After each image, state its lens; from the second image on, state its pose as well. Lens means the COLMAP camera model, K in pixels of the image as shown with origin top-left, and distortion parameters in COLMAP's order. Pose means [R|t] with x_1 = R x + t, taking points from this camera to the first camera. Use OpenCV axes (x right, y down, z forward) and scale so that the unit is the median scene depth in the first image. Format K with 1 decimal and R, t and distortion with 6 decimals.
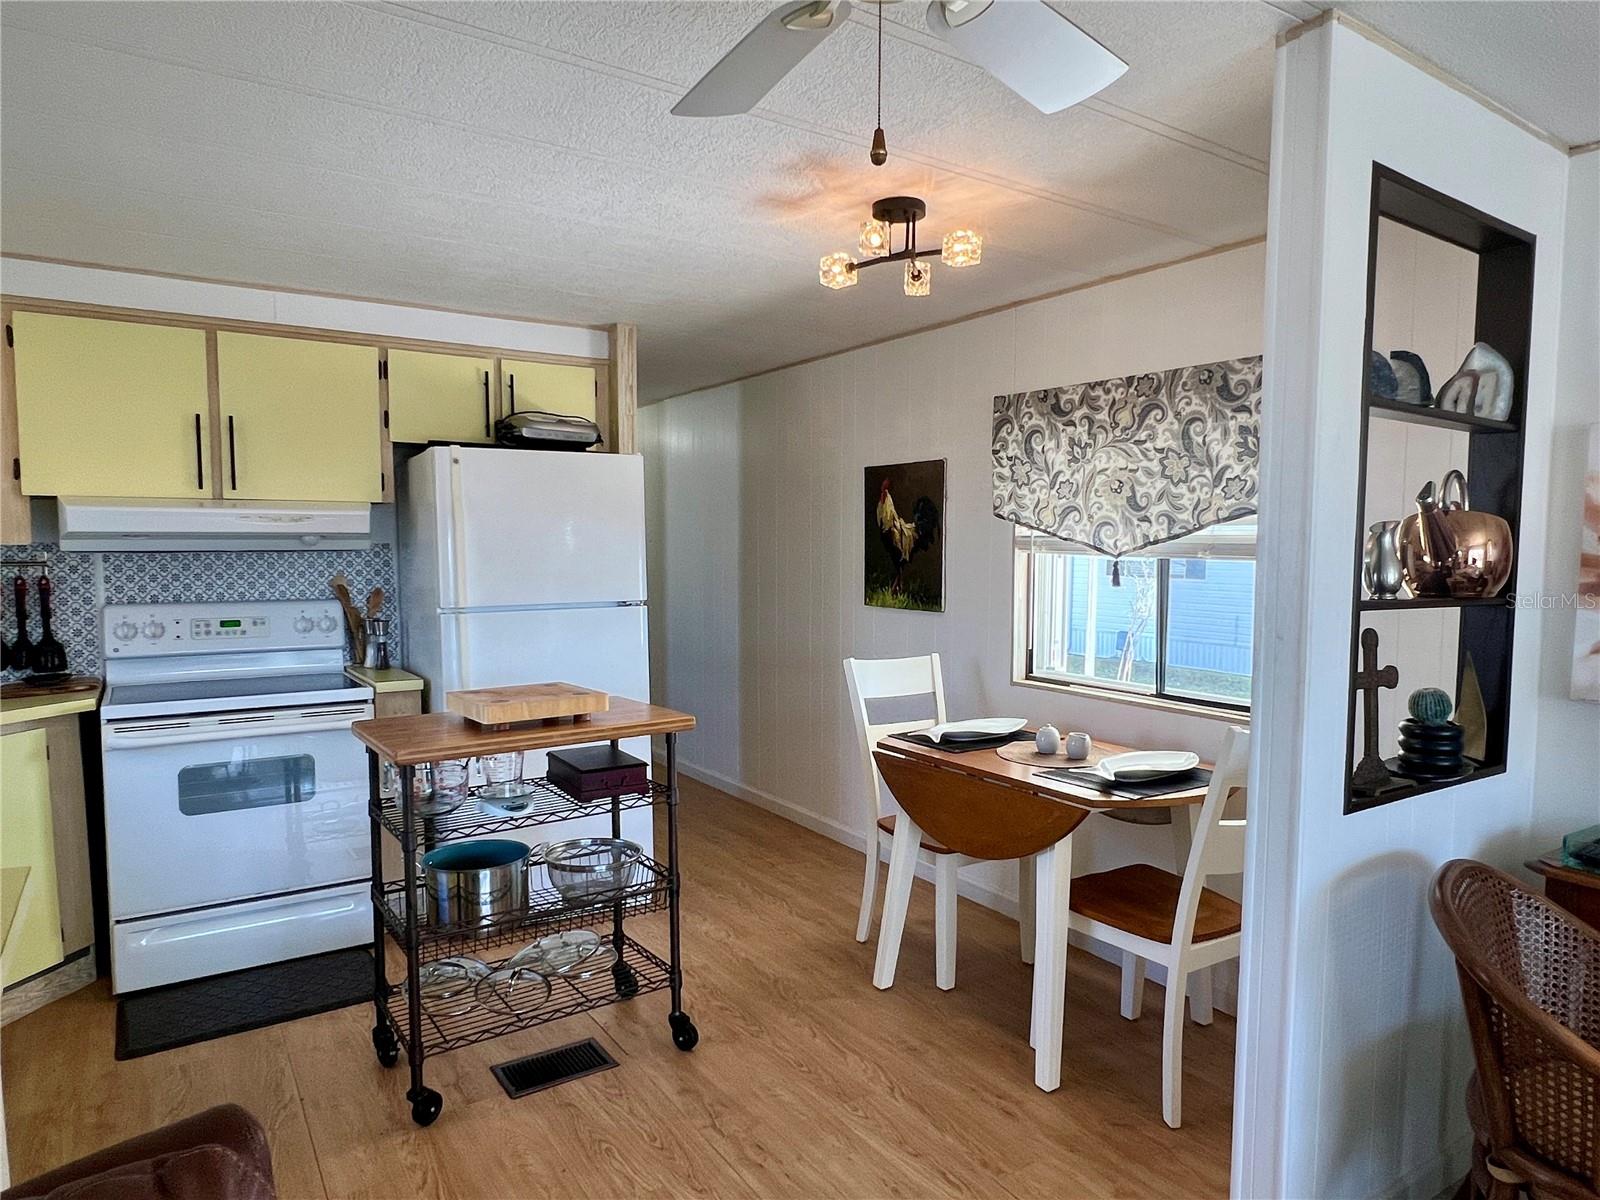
lens RADIAL K [[972.8, 0, 796.6], [0, 972.8, 611.7], [0, 0, 1]] dist [-0.002845, -0.003332]
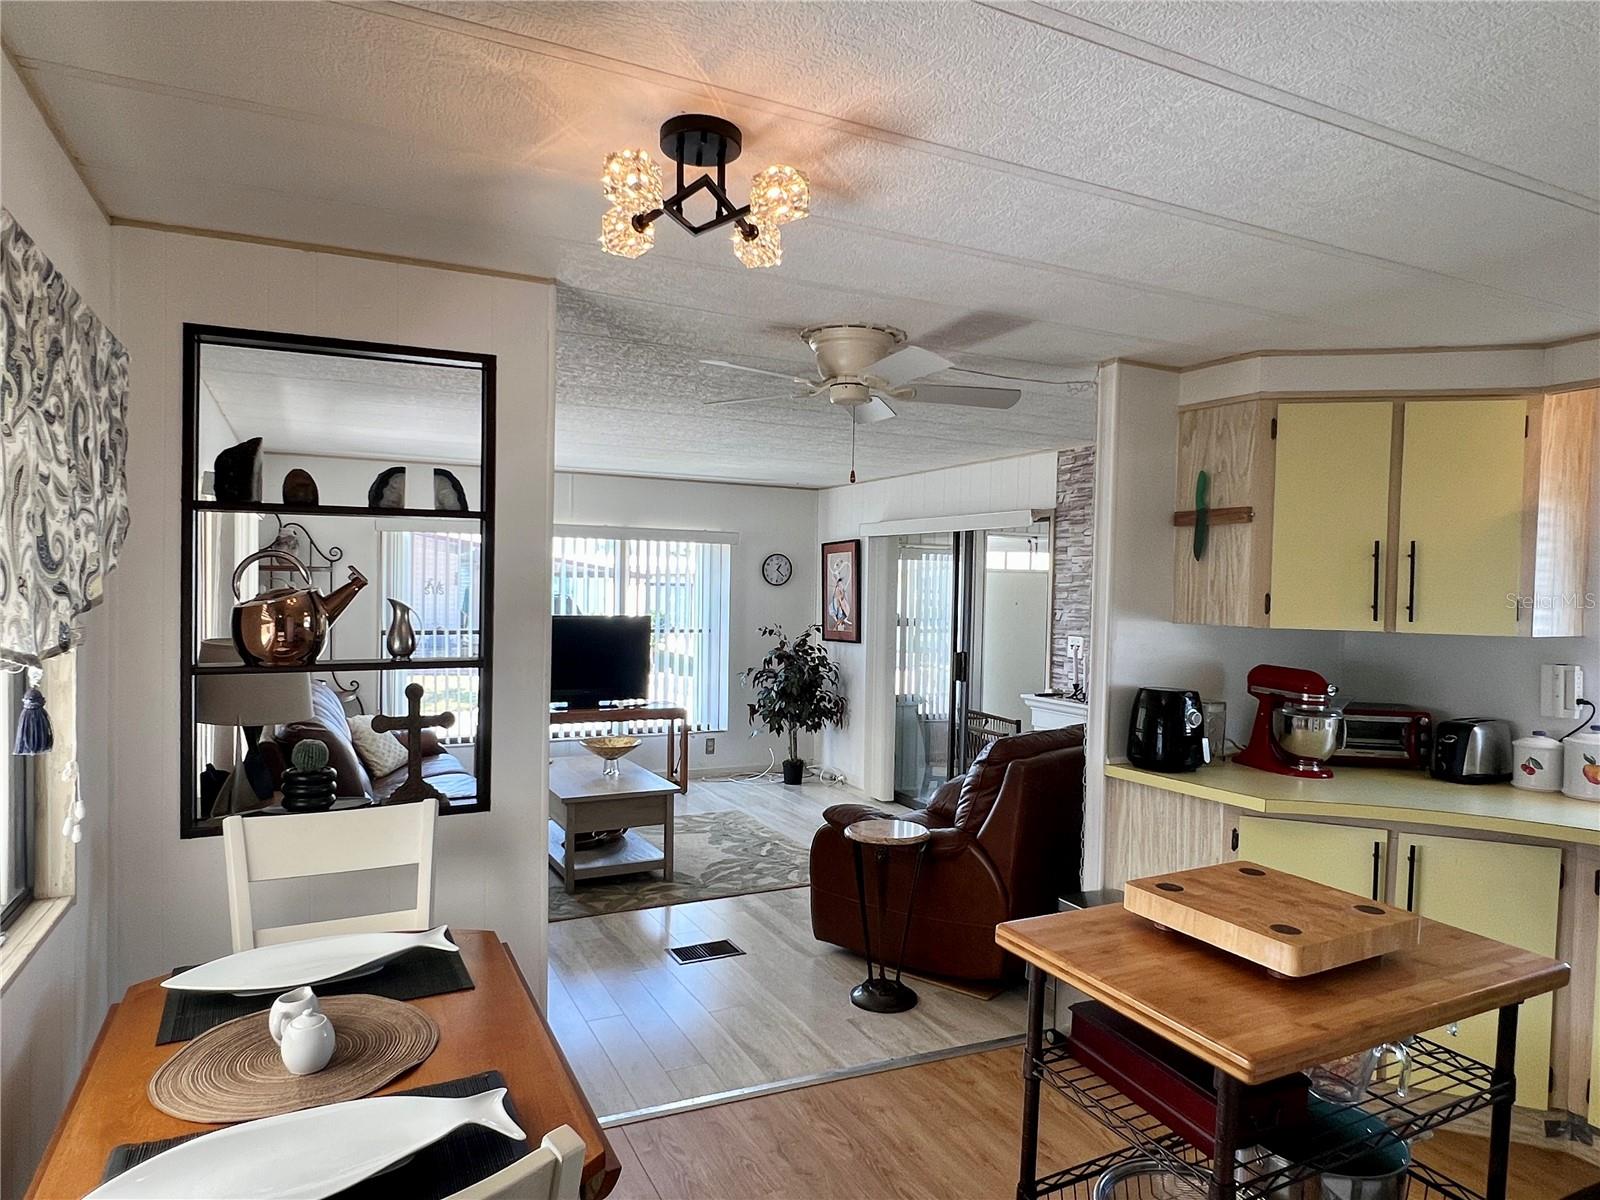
lens RADIAL K [[972.8, 0, 796.6], [0, 972.8, 611.7], [0, 0, 1]] dist [-0.002845, -0.003332]
pose [[-0.991156, -0.025962, 0.130134, -0.045309], [-0.013072, 0.995007, 0.098945, -0.129371], [-0.132053, 0.096369, -0.986547, 1.353344]]
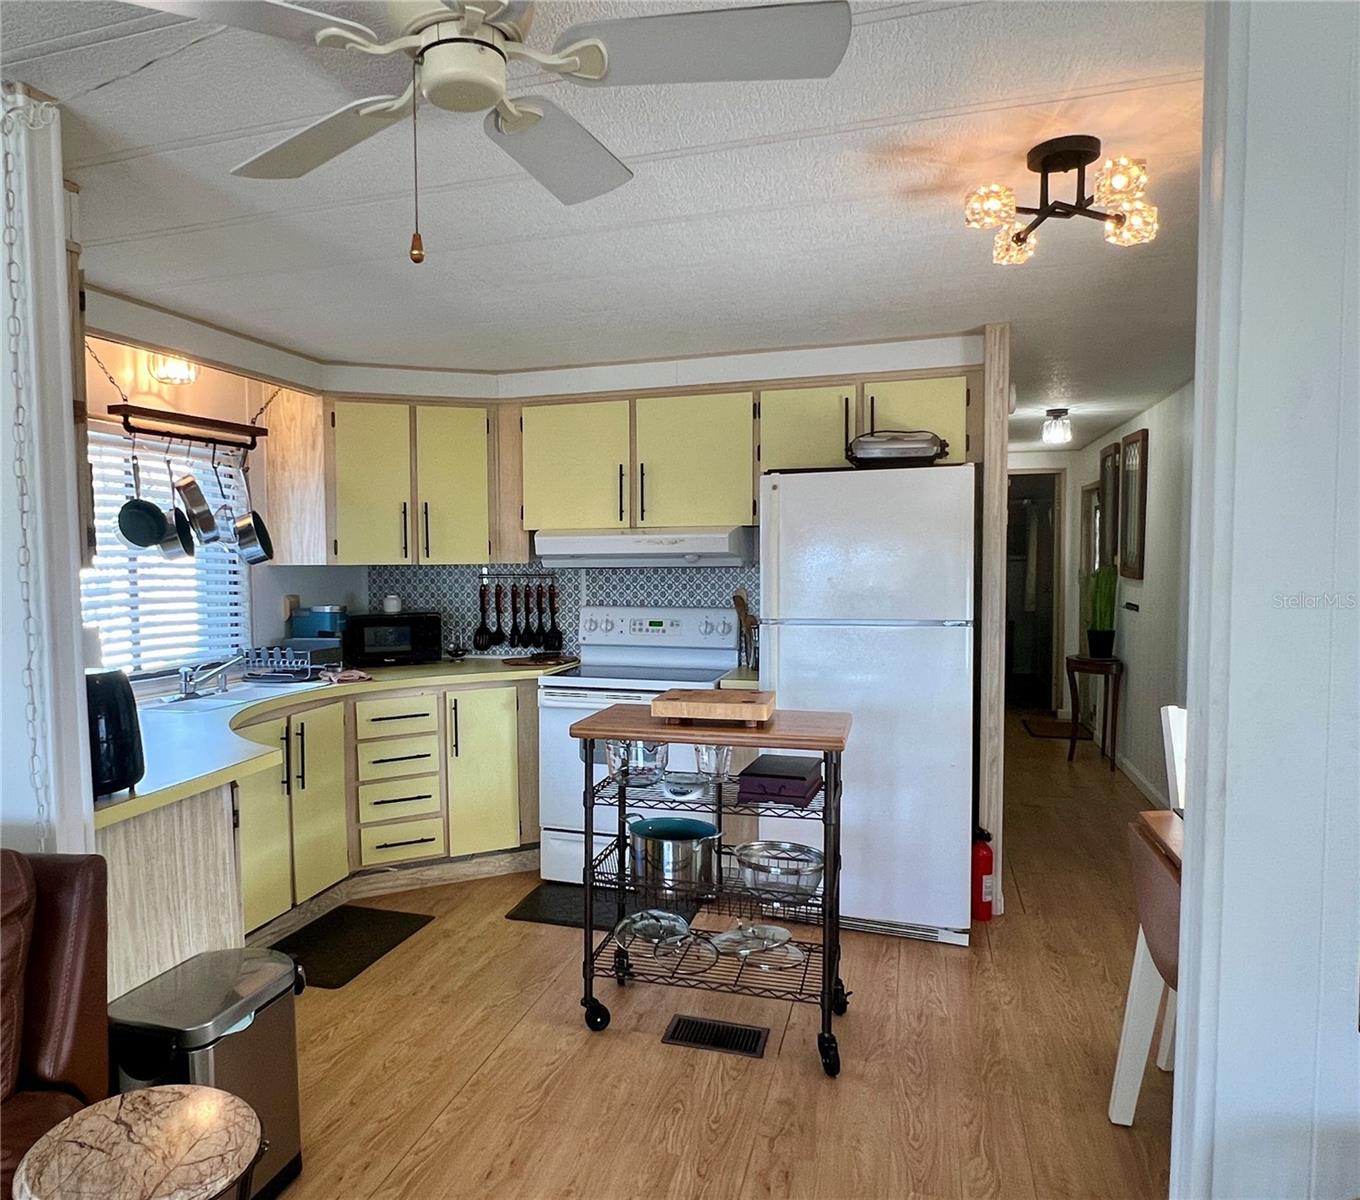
lens RADIAL K [[975.6, 0, 569.5], [0, 975.6, 615.7], [0, 0, 1]] dist [0.005536, -0.001785]
pose [[0.597885, 0.042205, -0.800470, 0.427390], [-0.048020, 0.998705, 0.016790, -0.016379], [0.800142, 0.028400, 0.599138, 0.152562]]
